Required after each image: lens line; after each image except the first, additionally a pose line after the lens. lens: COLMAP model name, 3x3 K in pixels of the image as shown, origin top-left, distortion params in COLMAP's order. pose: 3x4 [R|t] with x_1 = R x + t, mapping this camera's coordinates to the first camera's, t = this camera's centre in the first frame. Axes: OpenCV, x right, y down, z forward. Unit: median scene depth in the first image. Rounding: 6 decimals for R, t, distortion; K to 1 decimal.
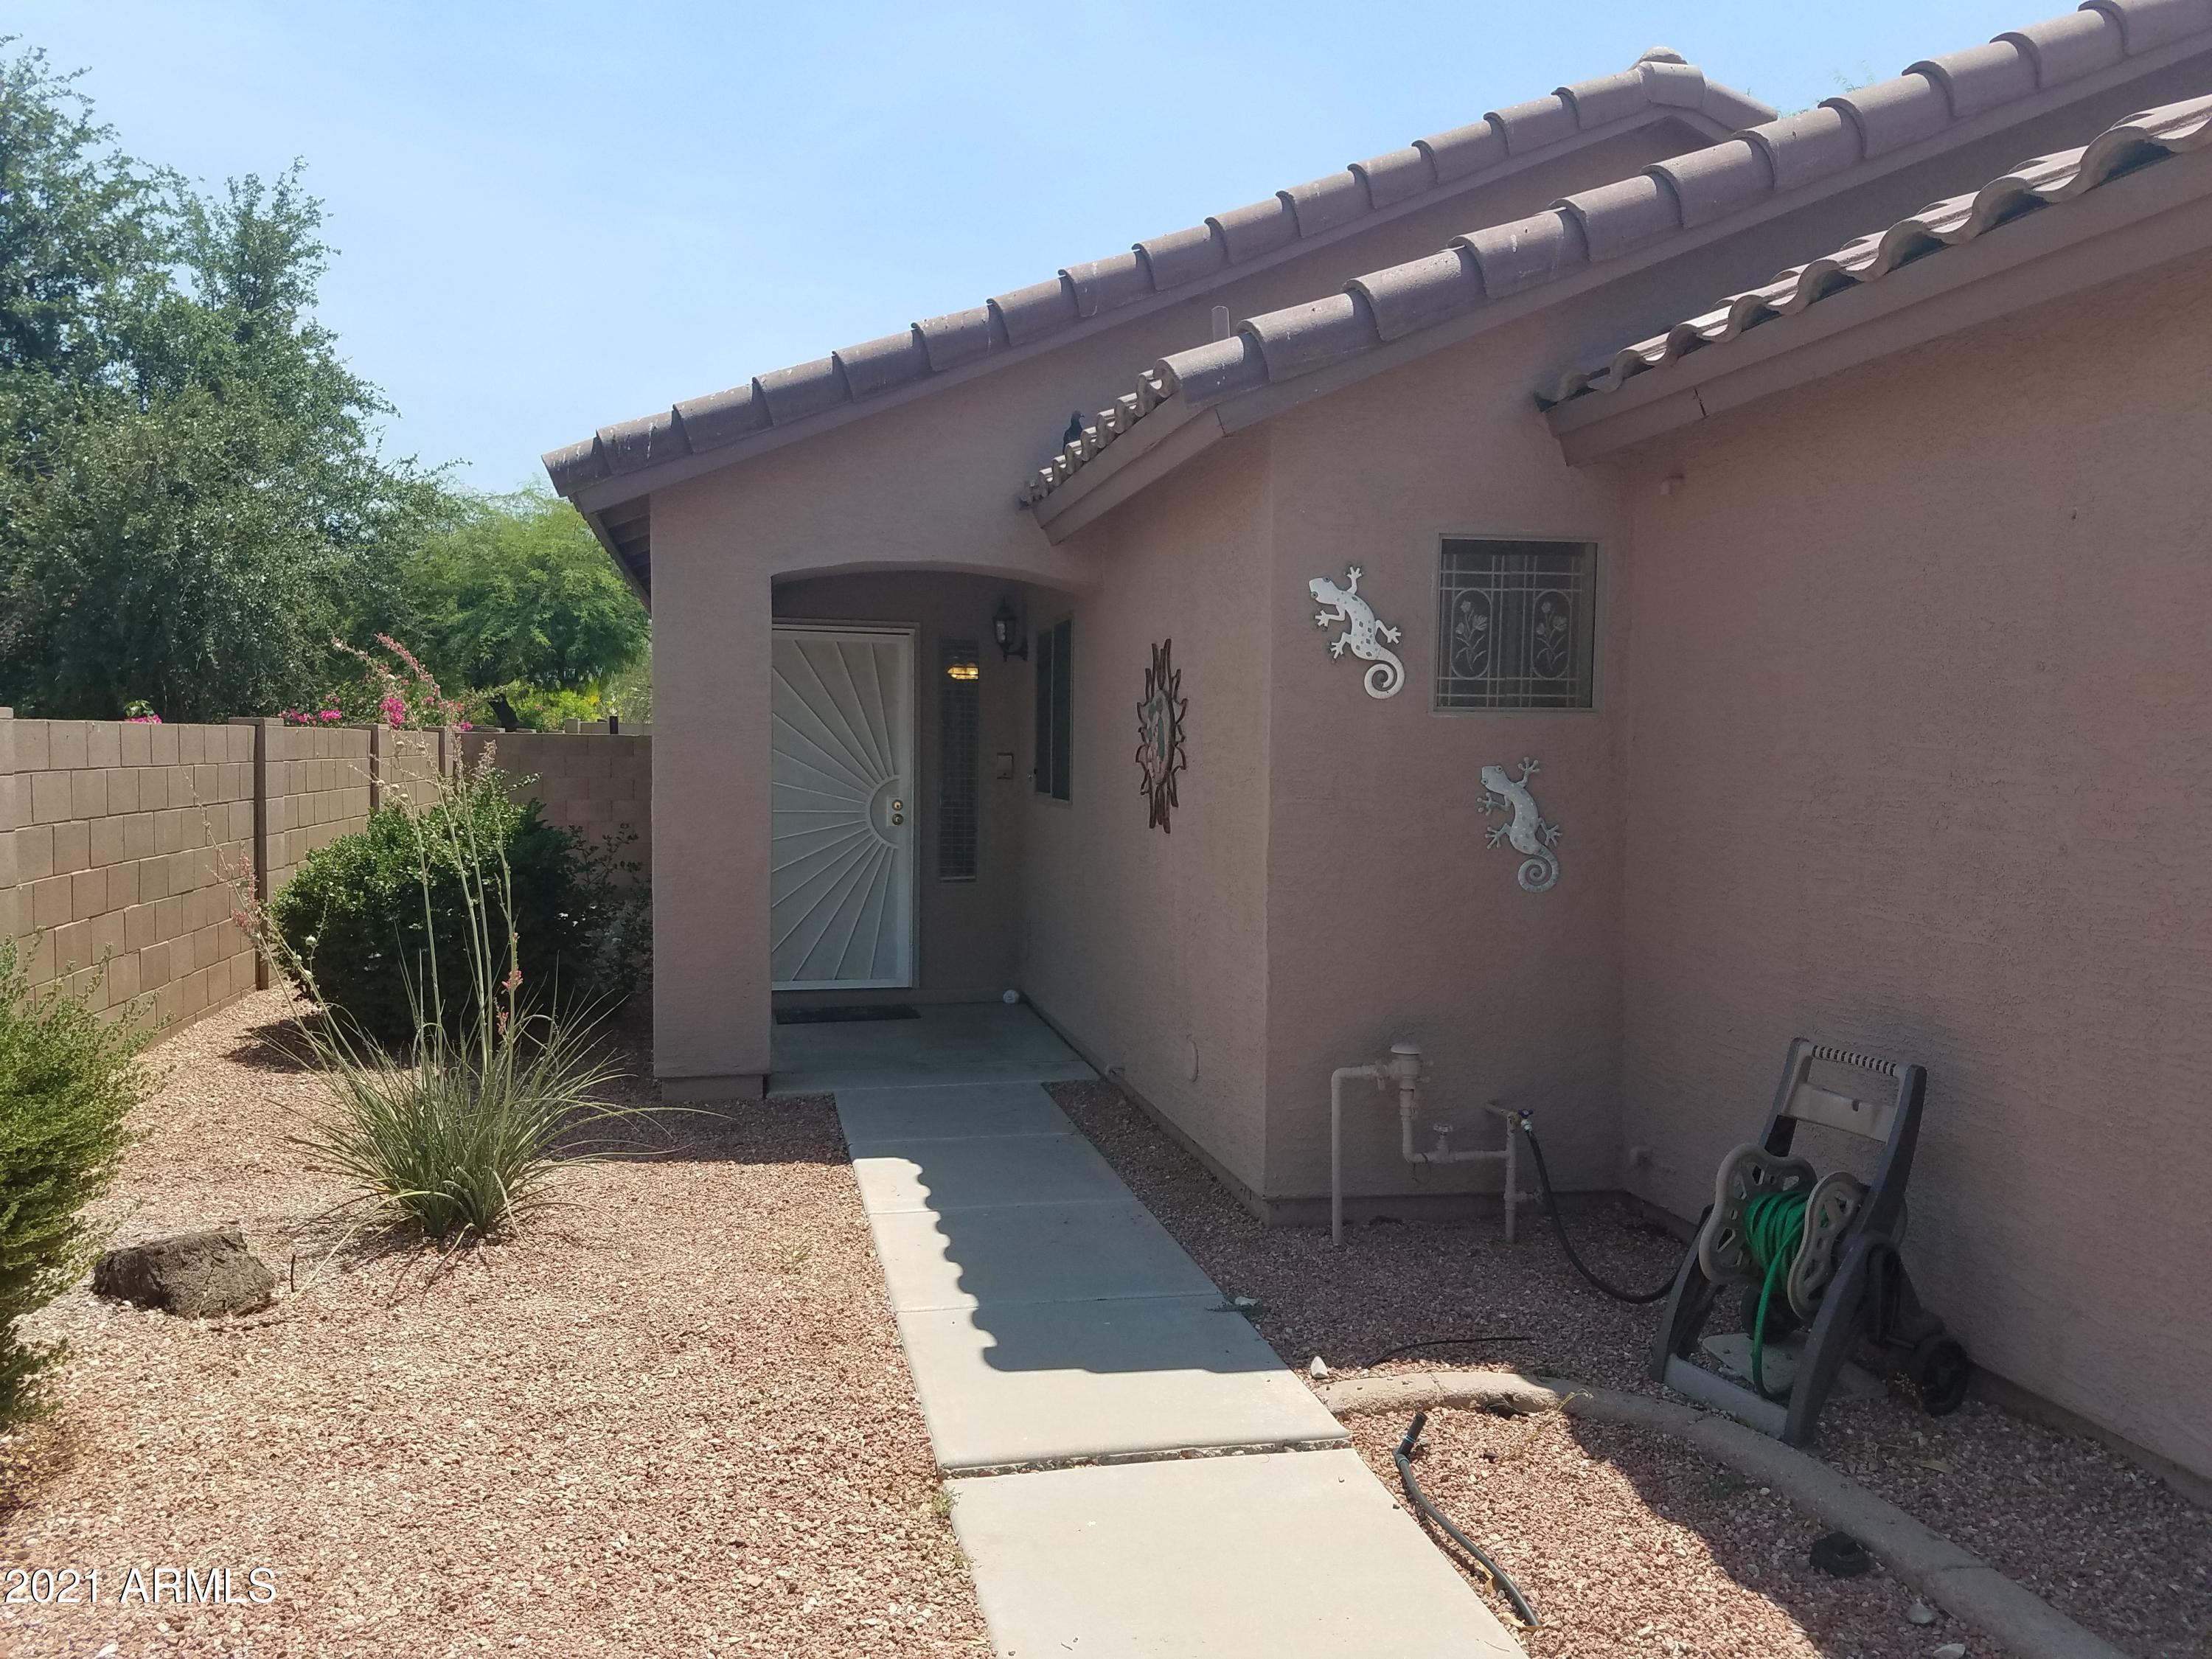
lens RADIAL K [[1673.8, 0, 1106.0], [0, 1673.8, 829.5], [0, 0, 1]] dist [0.200353, -0.295407]
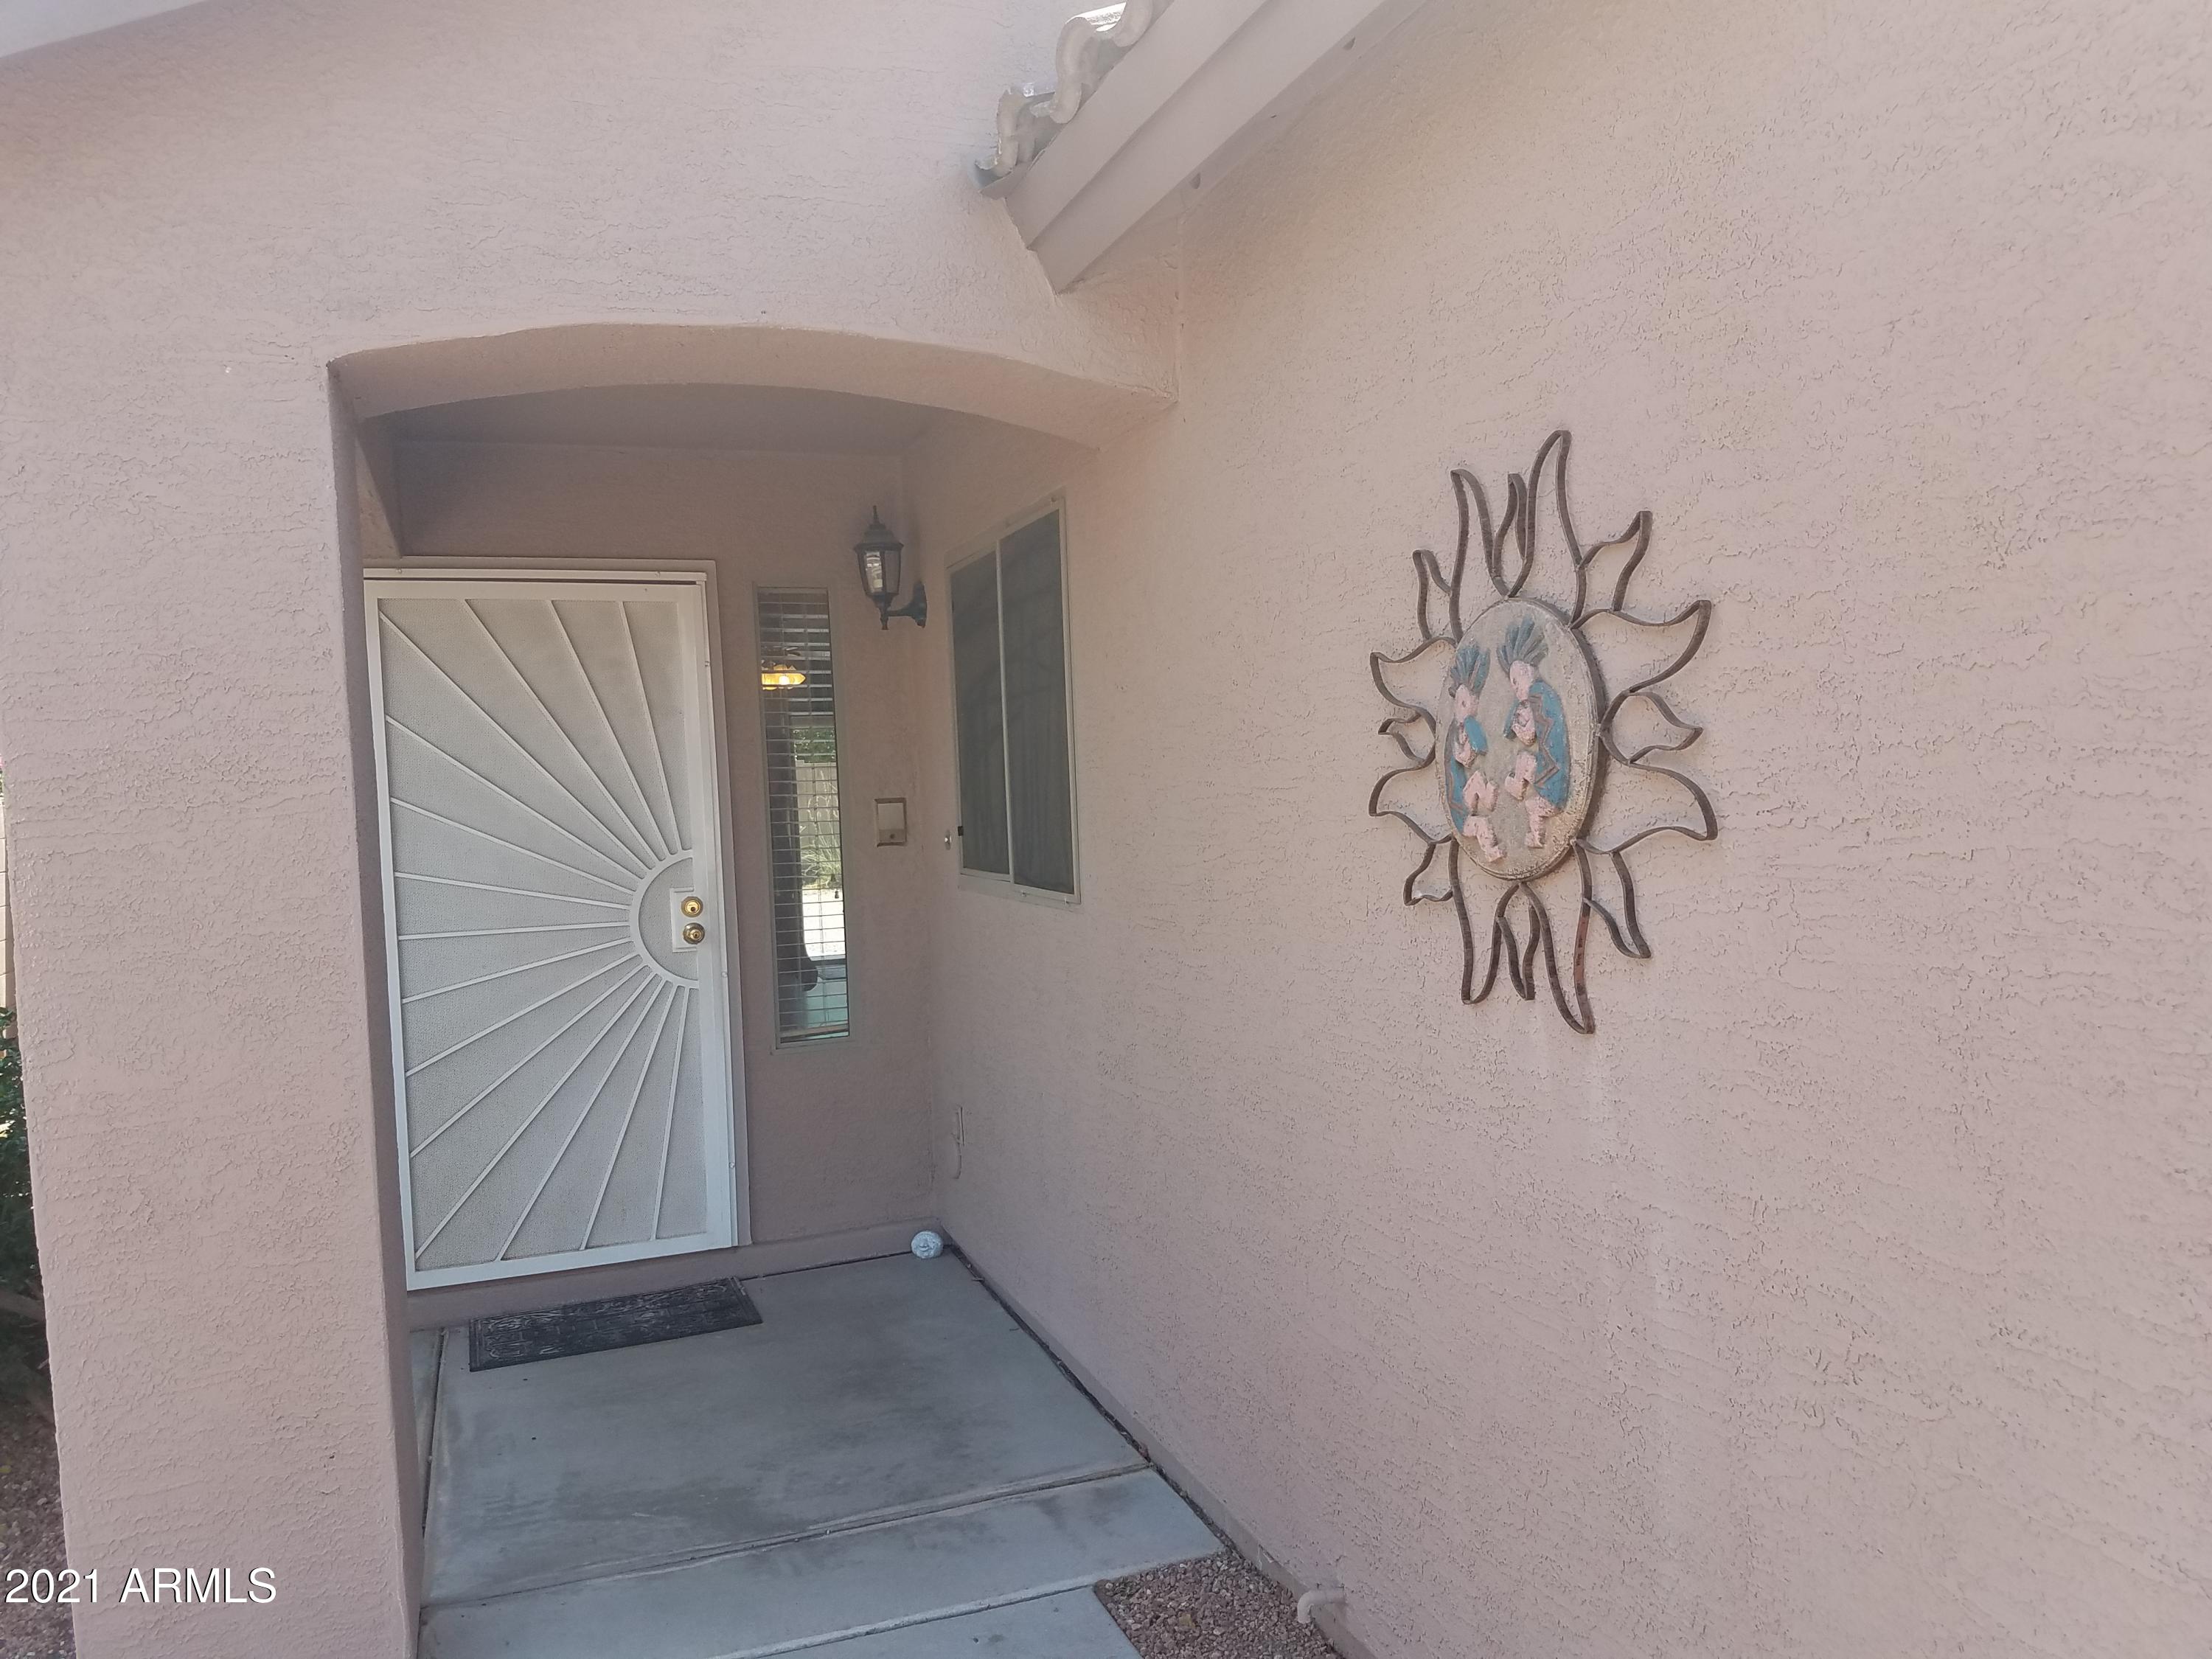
lens RADIAL K [[1673.8, 0, 1106.0], [0, 1673.8, 829.5], [0, 0, 1]] dist [0.200353, -0.295407]
pose [[0.989790, -0.060397, 0.129104, -0.063726], [0.062172, 0.998018, -0.009755, -0.026621], [-0.128259, 0.017682, 0.991583, 0.461090]]
